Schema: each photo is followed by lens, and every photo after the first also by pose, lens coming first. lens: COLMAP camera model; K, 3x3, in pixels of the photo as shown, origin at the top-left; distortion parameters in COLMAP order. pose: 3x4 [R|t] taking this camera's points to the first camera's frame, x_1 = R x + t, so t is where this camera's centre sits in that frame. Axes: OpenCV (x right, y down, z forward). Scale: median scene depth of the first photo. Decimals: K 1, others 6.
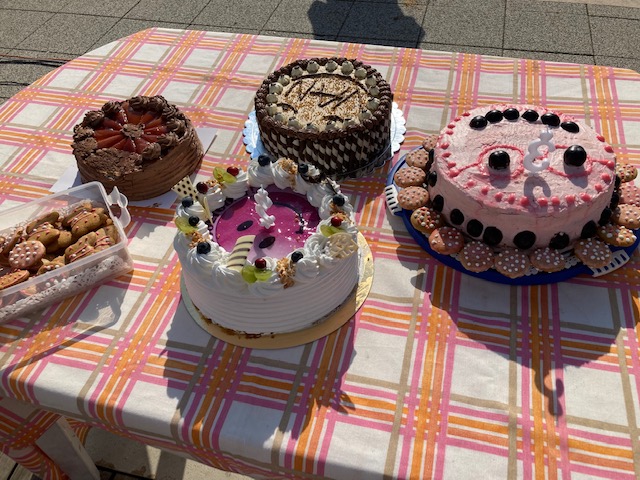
lens RADIAL K [[580.2, 0, 320.0], [0, 580.2, 240.0], [0, 0, 1]] dist [0.002688, 0.003177]
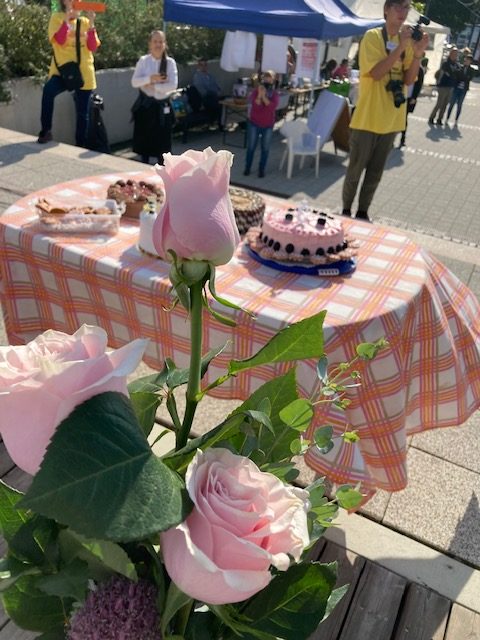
lens RADIAL K [[519.4, 0, 240.0], [0, 519.4, 320.0], [0, 0, 1]] dist [0.012096, 0.002899]
pose [[0.967100, 0.229710, -0.109321, 0.451384], [-0.250257, 0.936250, -0.246593, 0.795414], [0.045707, 0.265838, 0.962933, -0.844519]]
